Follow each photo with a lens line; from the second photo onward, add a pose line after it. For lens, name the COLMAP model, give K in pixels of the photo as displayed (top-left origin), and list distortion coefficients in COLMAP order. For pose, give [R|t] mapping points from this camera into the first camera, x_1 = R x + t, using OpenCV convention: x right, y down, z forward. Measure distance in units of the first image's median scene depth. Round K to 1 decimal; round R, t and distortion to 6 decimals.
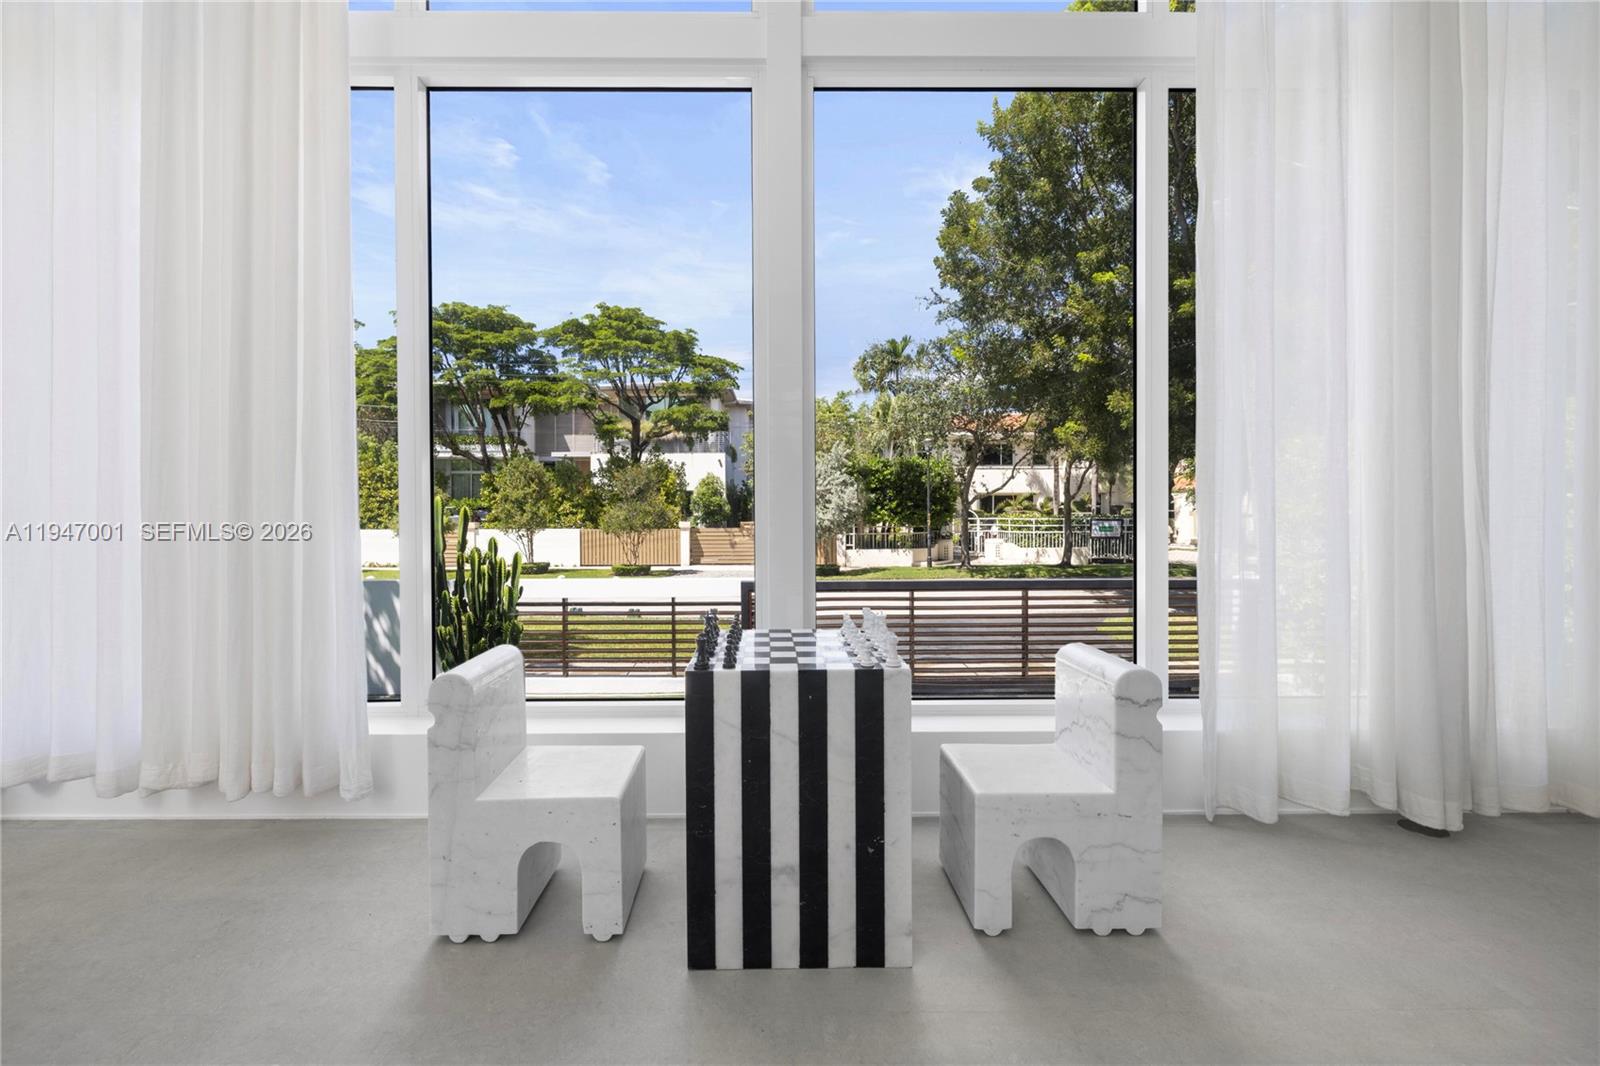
lens RADIAL K [[671.4, 0, 759.4], [0, 671.4, 515.8], [0, 0, 1]] dist [0.002691, -0.001005]
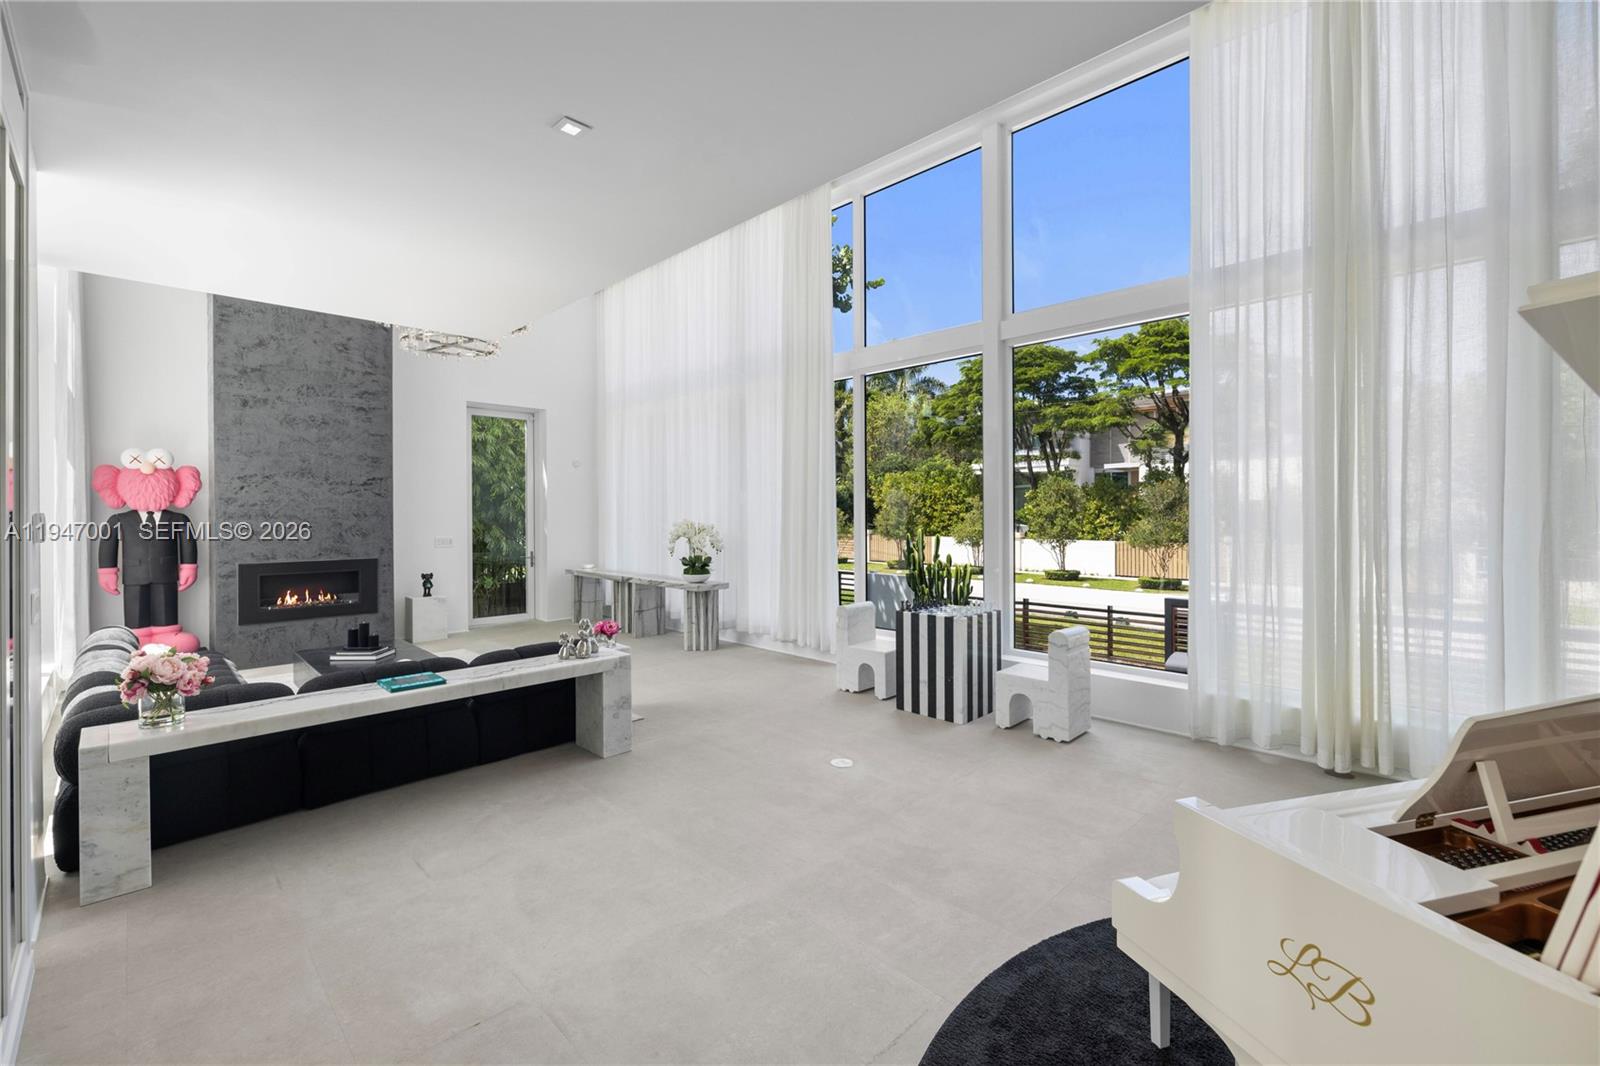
lens RADIAL K [[671.4, 0, 803.6], [0, 671.4, 519.6], [0, 0, 1]] dist [0.002691, -0.001005]
pose [[0.720720, 0.007141, -0.693190, 0.113178], [-0.007243, 0.999970, 0.002771, -0.012967], [0.693189, 0.003024, 0.720750, -0.100051]]
